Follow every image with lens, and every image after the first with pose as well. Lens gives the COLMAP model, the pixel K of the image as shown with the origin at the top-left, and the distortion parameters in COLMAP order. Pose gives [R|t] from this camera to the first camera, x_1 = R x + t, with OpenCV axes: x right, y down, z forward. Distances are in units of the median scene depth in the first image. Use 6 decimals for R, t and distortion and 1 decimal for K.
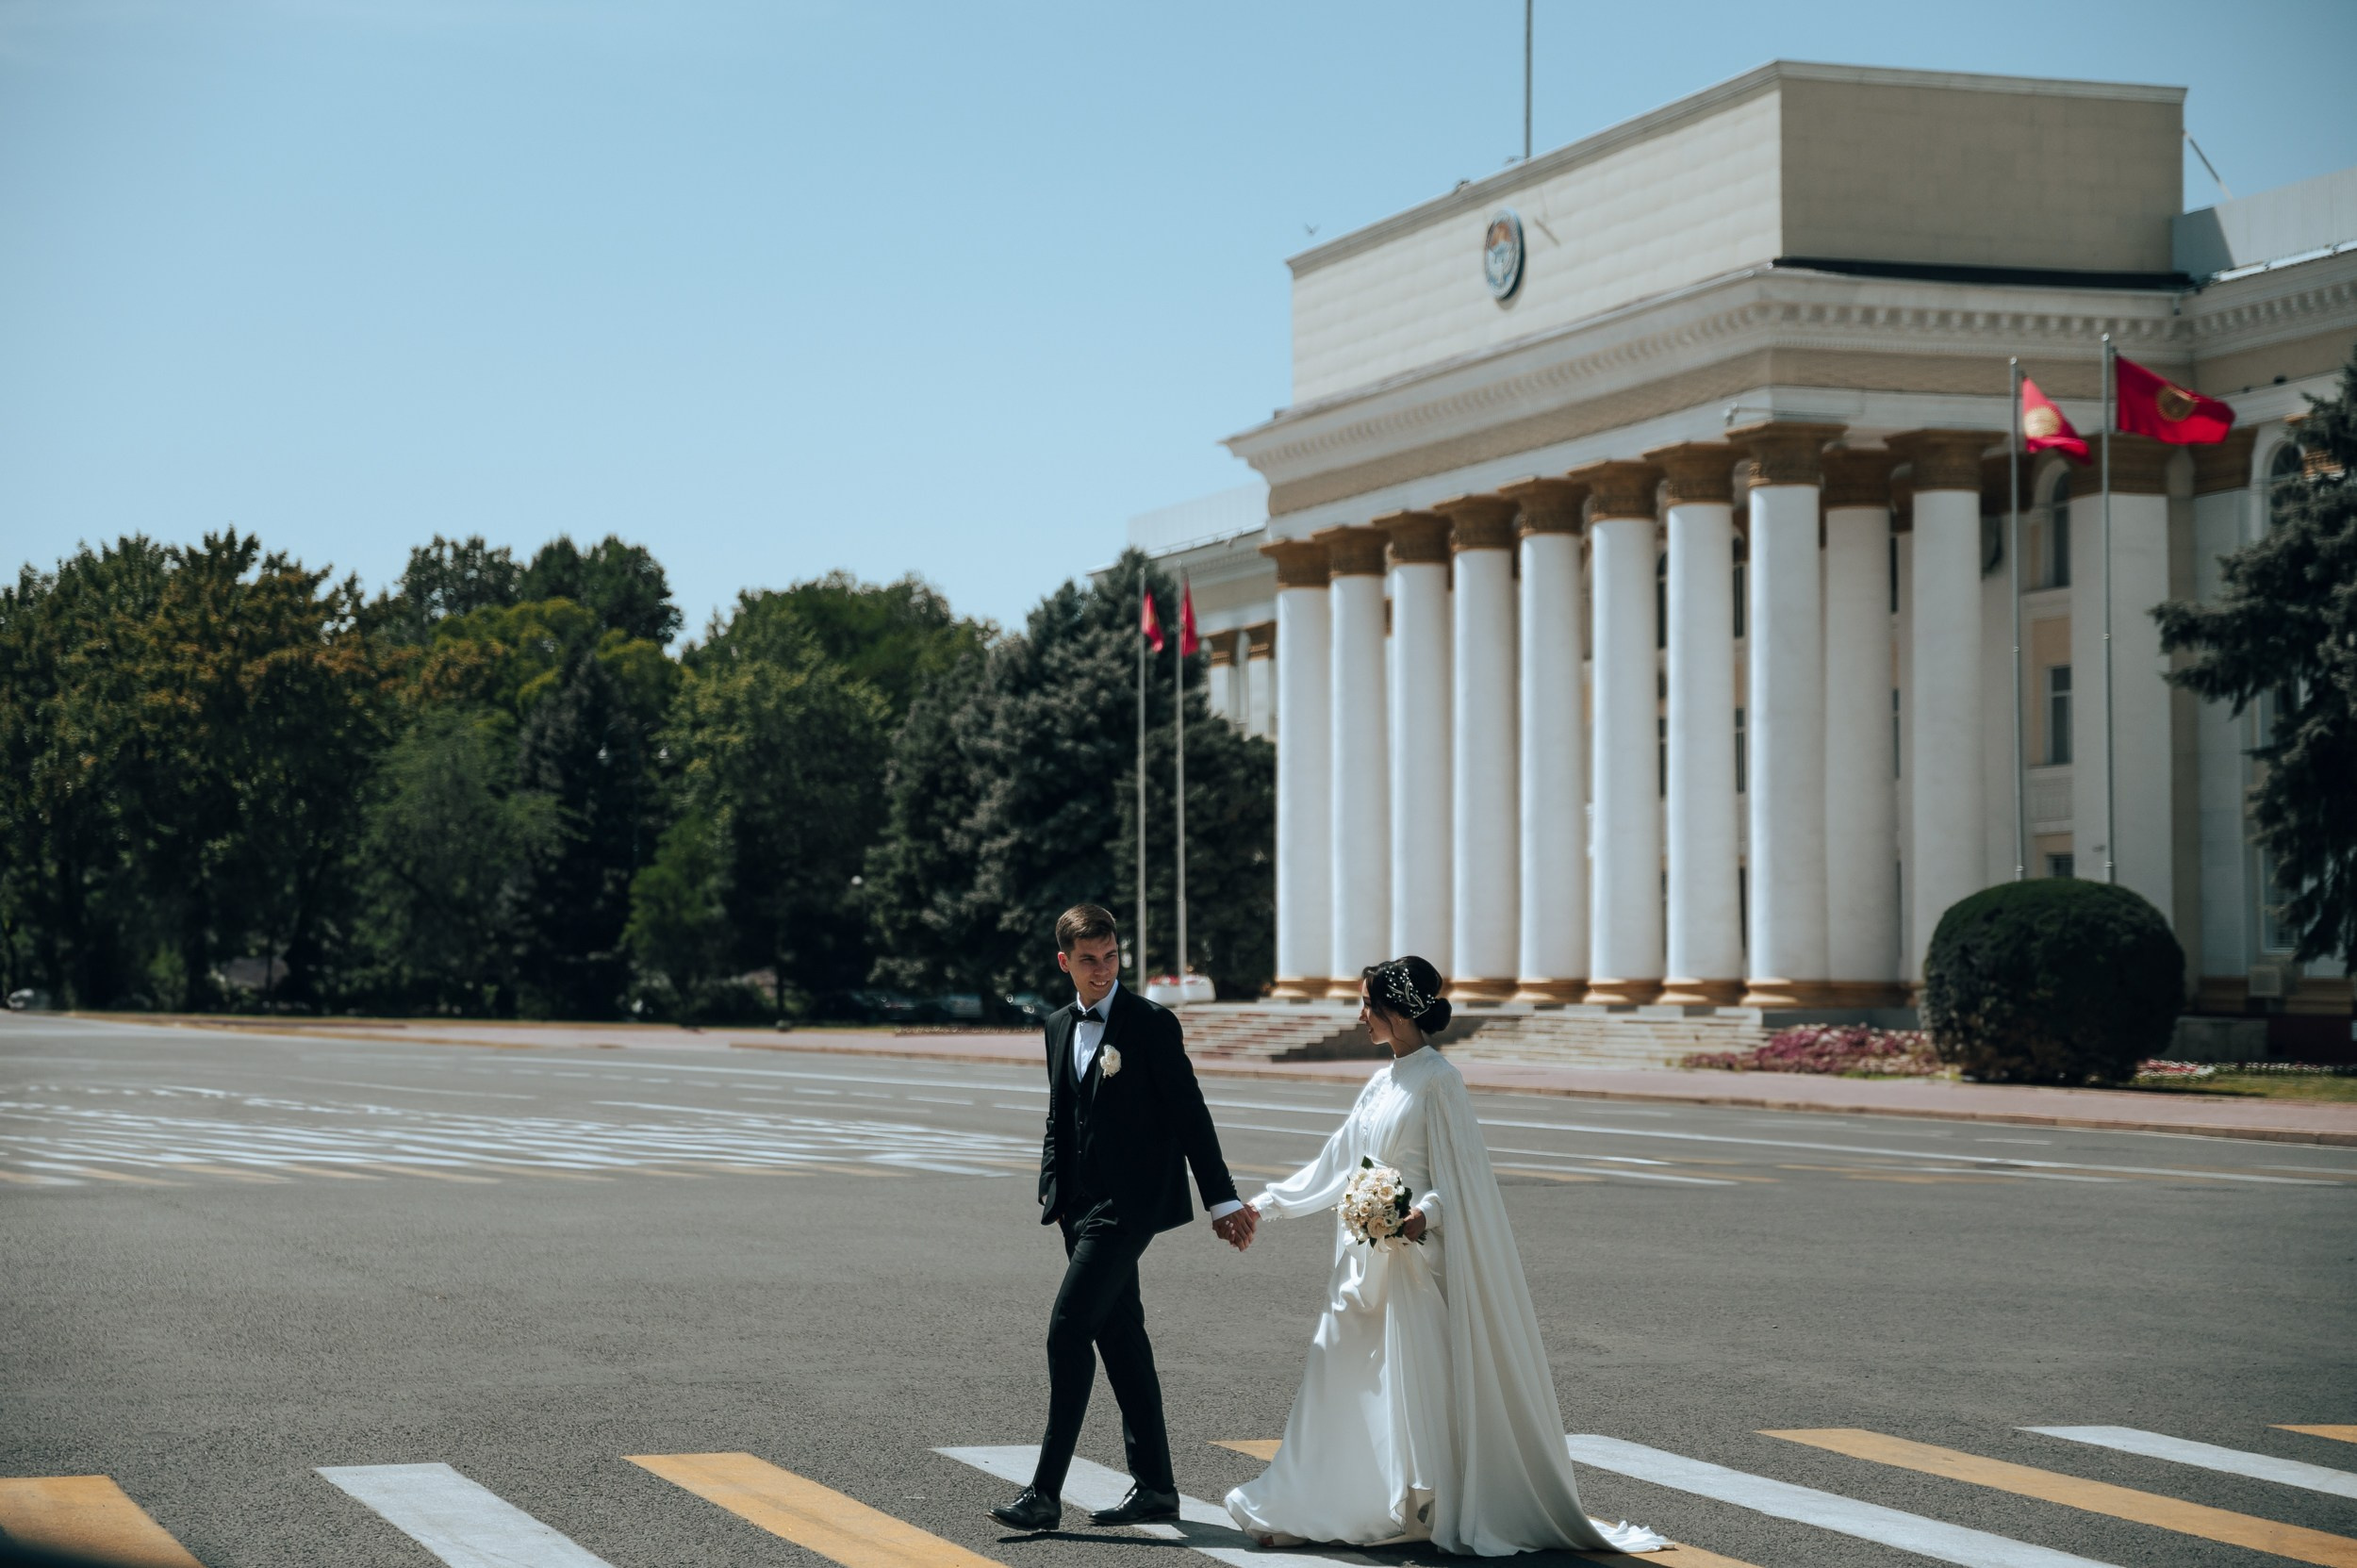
lens RADIAL K [[4516.8, 0, 1168.4], [0, 4516.8, 773.8], [0, 0, 1]] dist [0.291657, 0.000000]
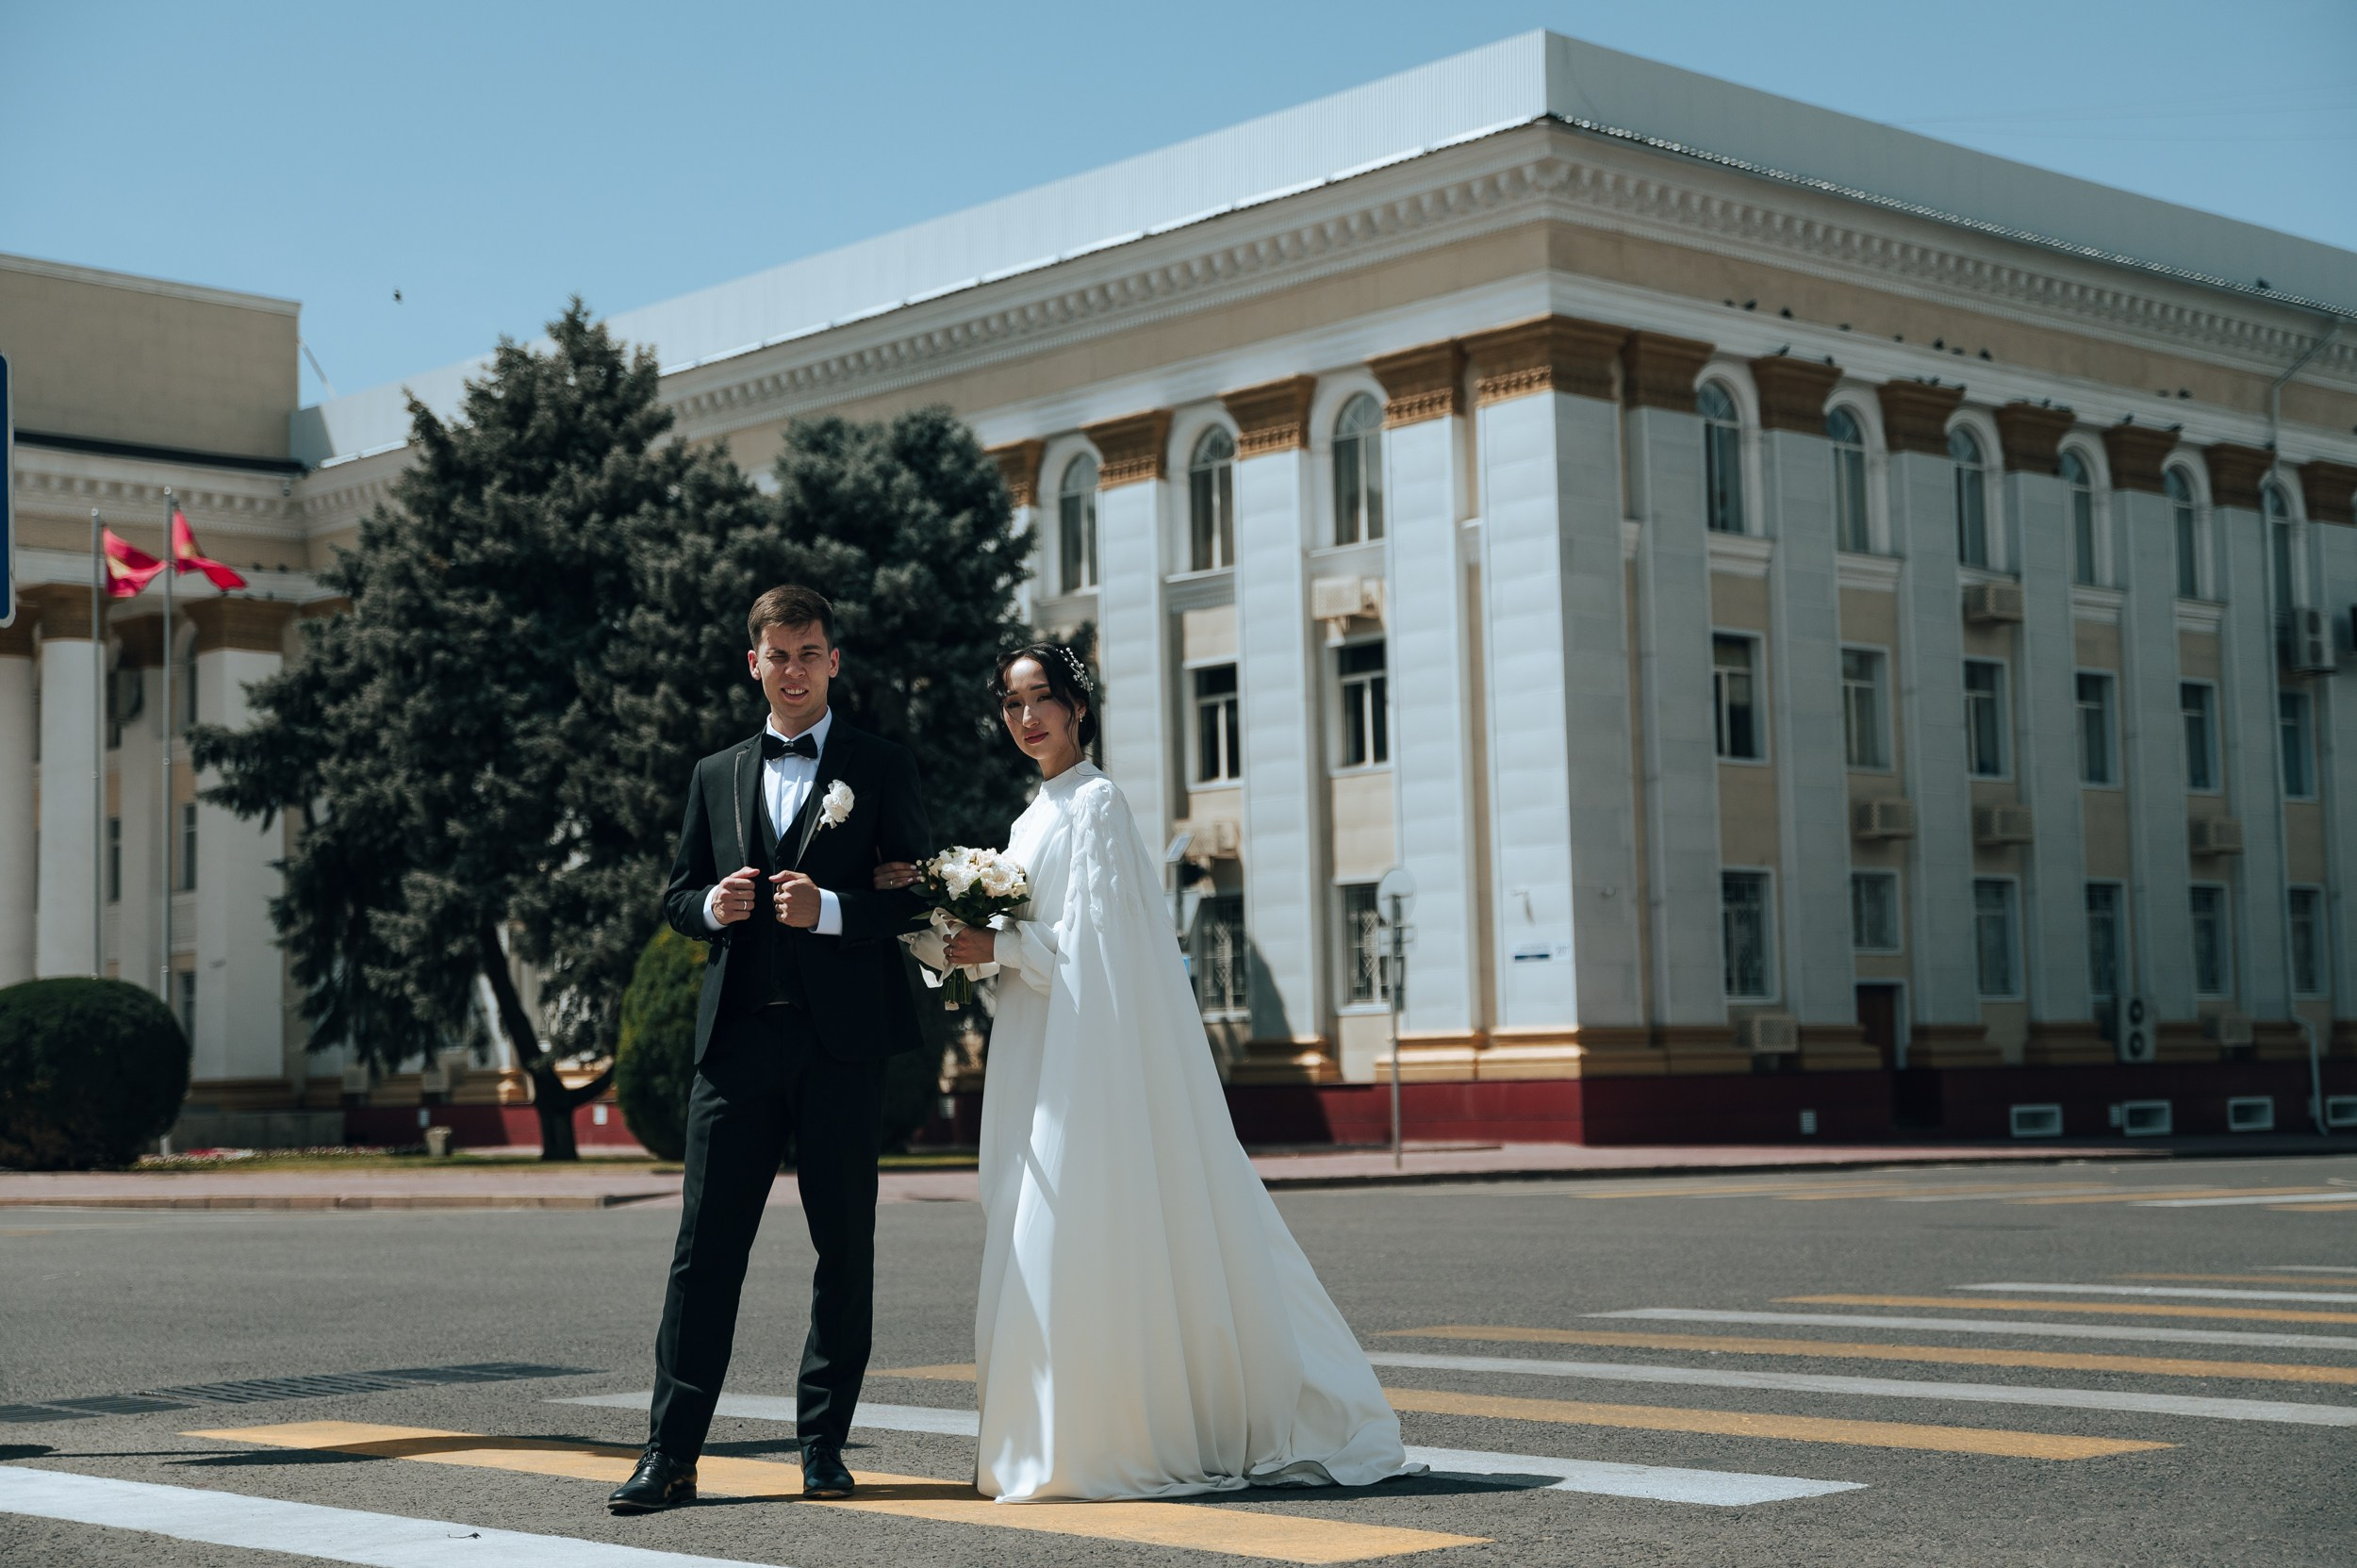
lens RADIAL K [[3536.7, 0, 1161.3], [0, 3536.7, 782.7], [0, 0, 1]] dist [0.181285, 0.000000]
pose [[0.928673, 0.014270, 0.370624, 0.115347], [0.003575, 0.998869, -0.047416, 0.017789], [-0.370881, 0.045359, 0.927572, 0.122279]]
